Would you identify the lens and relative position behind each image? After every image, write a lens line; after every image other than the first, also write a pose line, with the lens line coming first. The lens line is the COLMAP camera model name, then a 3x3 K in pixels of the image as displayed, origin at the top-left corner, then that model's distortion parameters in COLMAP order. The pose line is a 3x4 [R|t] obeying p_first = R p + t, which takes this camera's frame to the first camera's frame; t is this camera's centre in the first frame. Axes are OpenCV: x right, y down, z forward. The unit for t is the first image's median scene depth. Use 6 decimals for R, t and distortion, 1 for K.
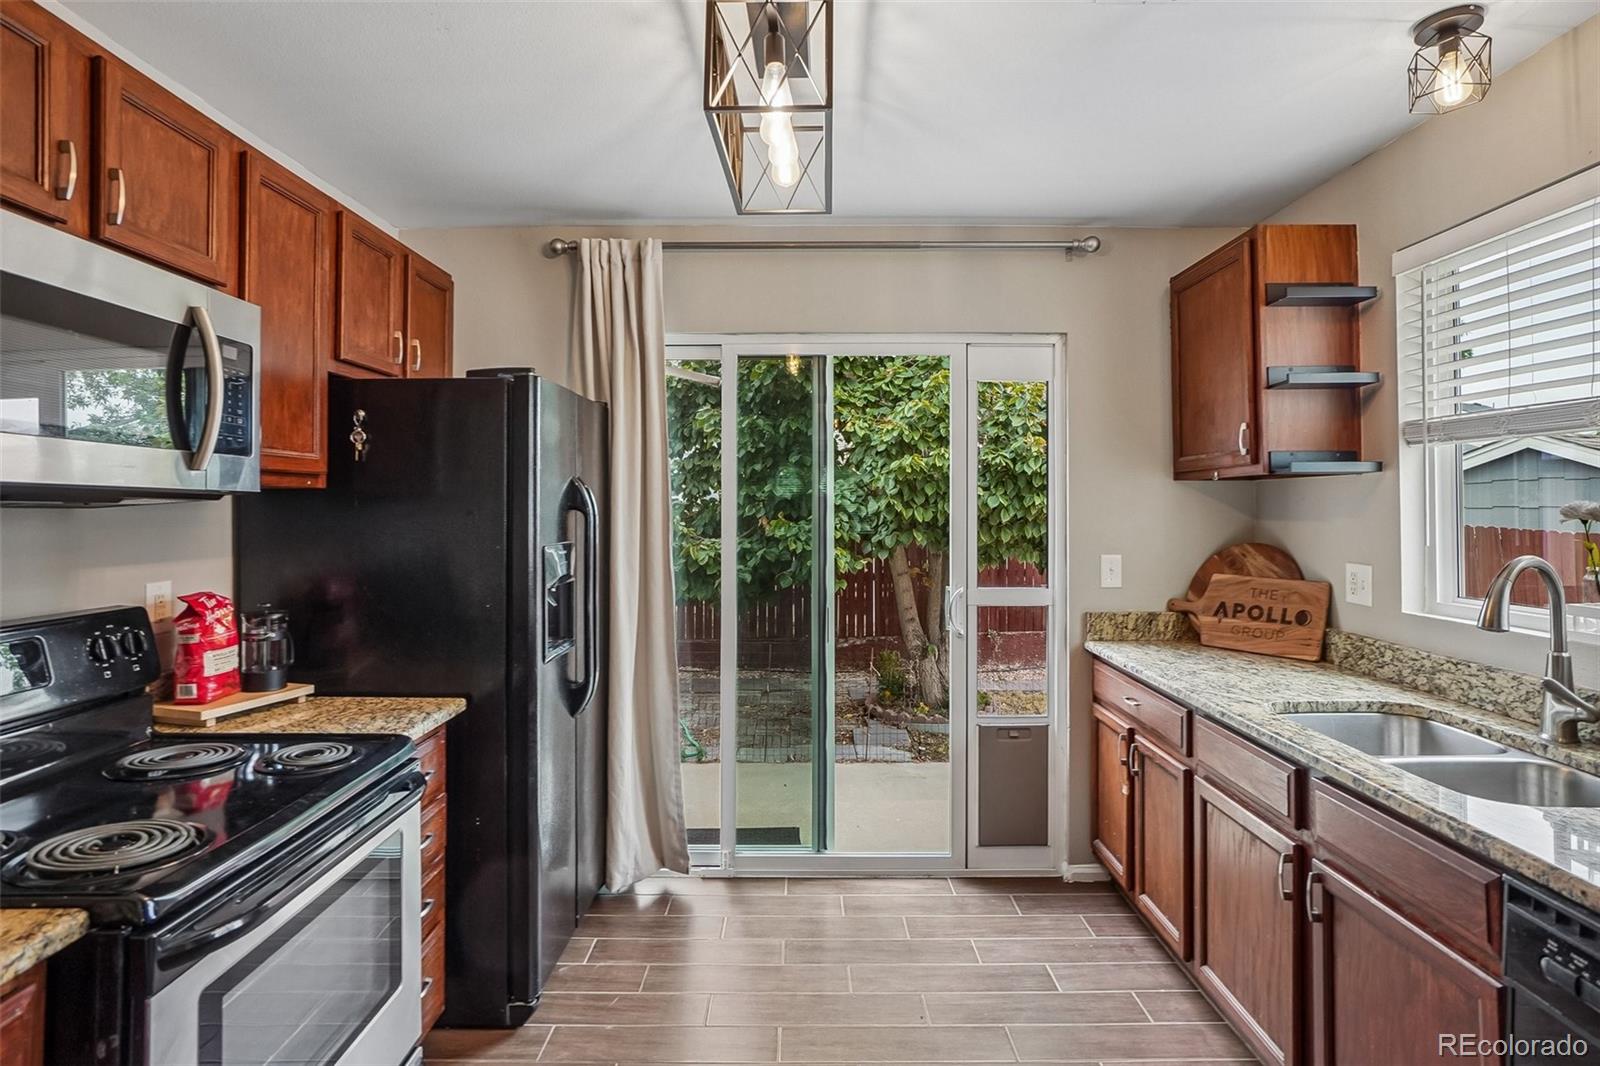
lens RADIAL K [[857.0, 0, 801.3], [0, 857.0, 498.0], [0, 0, 1]] dist [-0.003608, 0.000705]
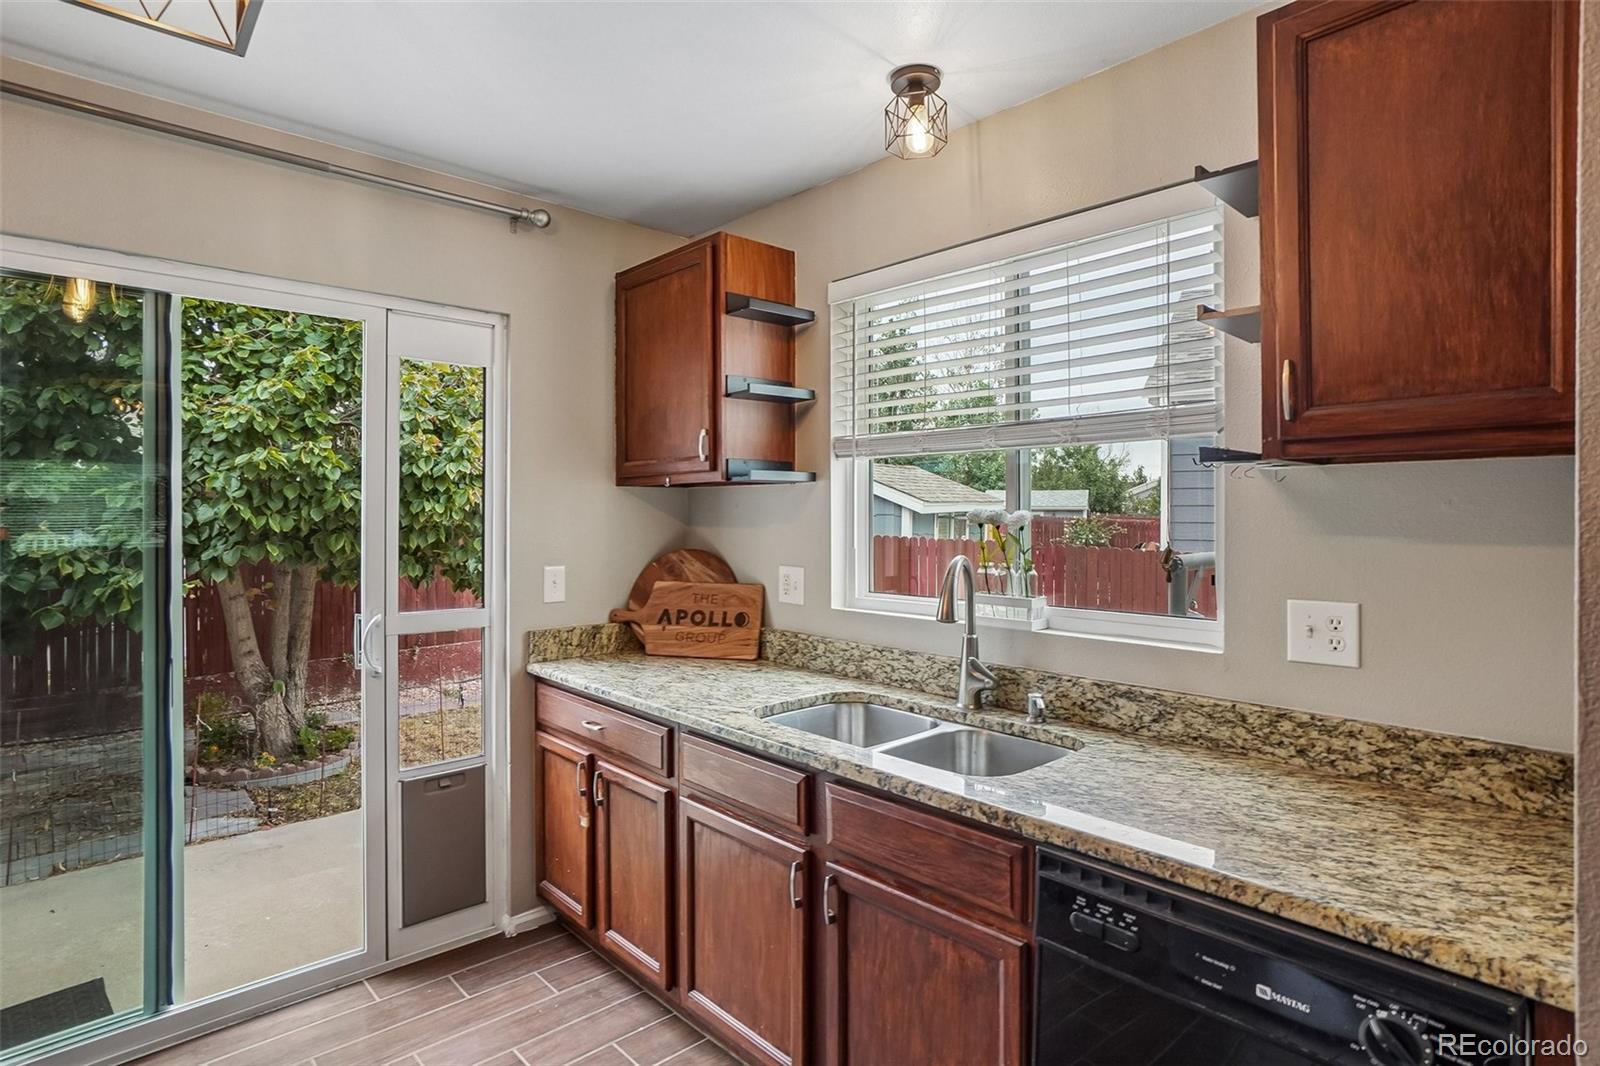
lens RADIAL K [[849.0, 0, 802.9], [0, 849.0, 515.6], [0, 0, 1]] dist [-0.047637, 0.029056]
pose [[0.735529, -0.000931, 0.677493, -0.064476], [-0.007550, 0.999926, 0.009571, 0.002641], [-0.677451, -0.012154, 0.735467, 0.198009]]
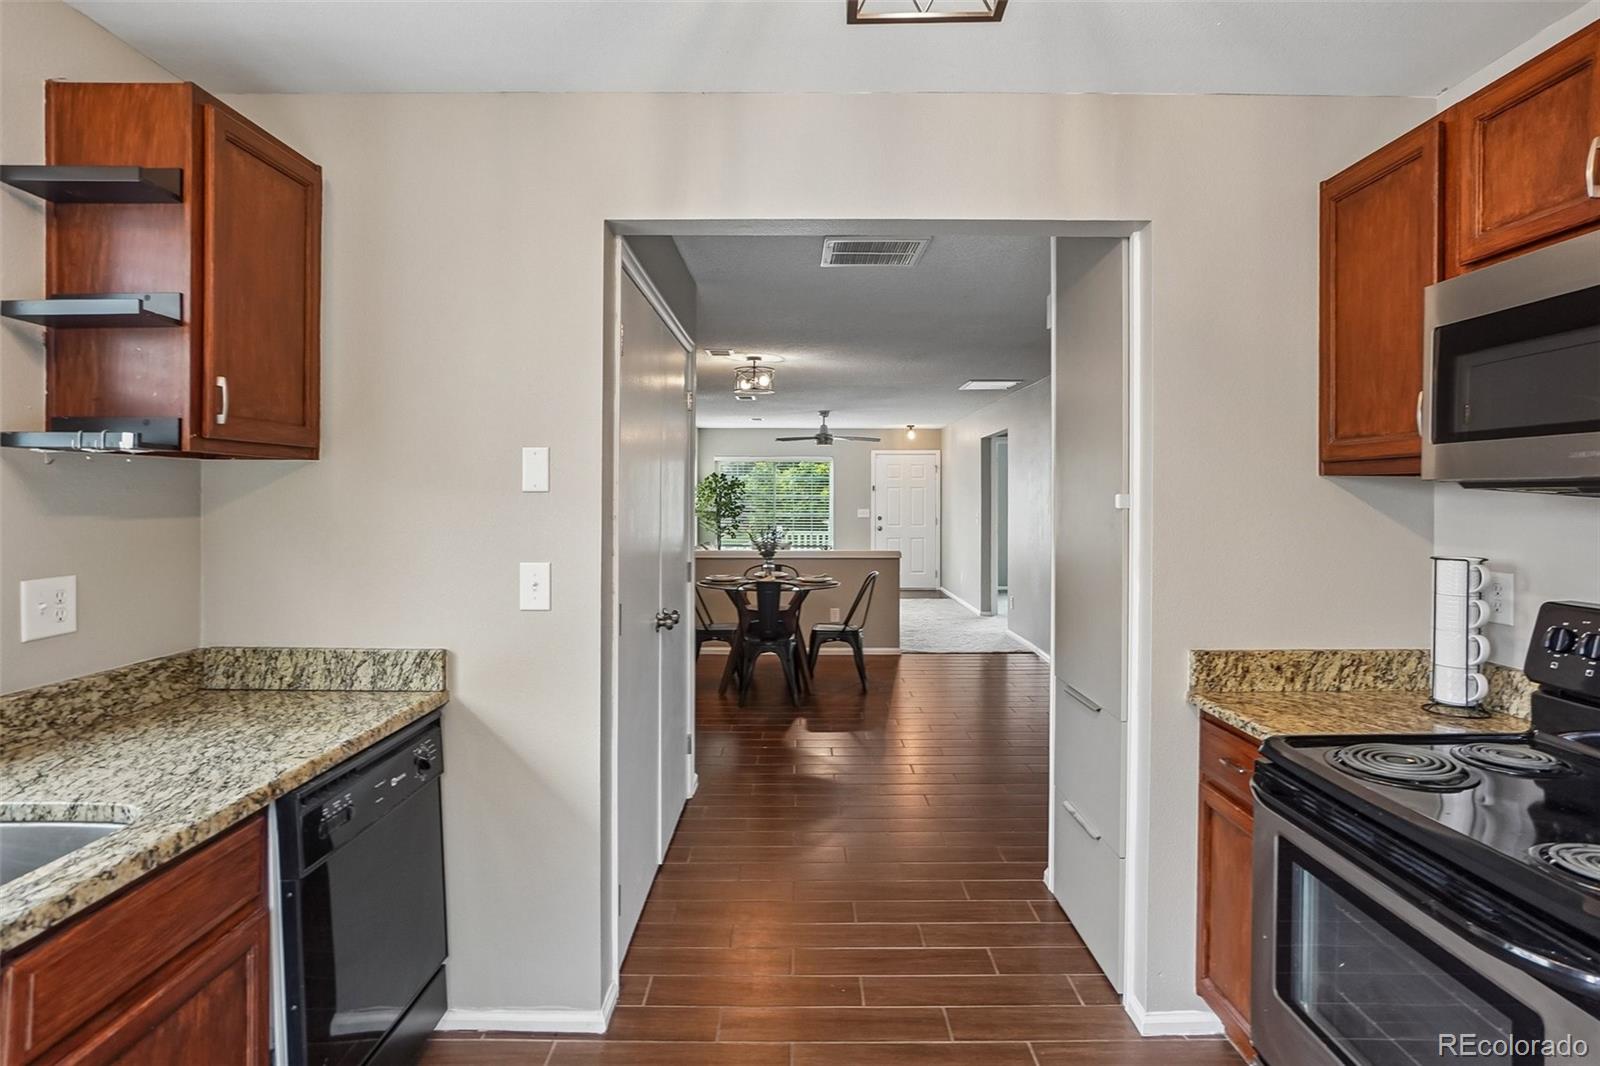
lens RADIAL K [[857.0, 0, 801.3], [0, 857.0, 498.0], [0, 0, 1]] dist [-0.003608, 0.000705]
pose [[-0.999992, -0.003961, 0.000040, 0.046032], [-0.003961, 0.999945, -0.009692, 0.010218], [-0.000001, -0.009692, -0.999953, 1.072879]]
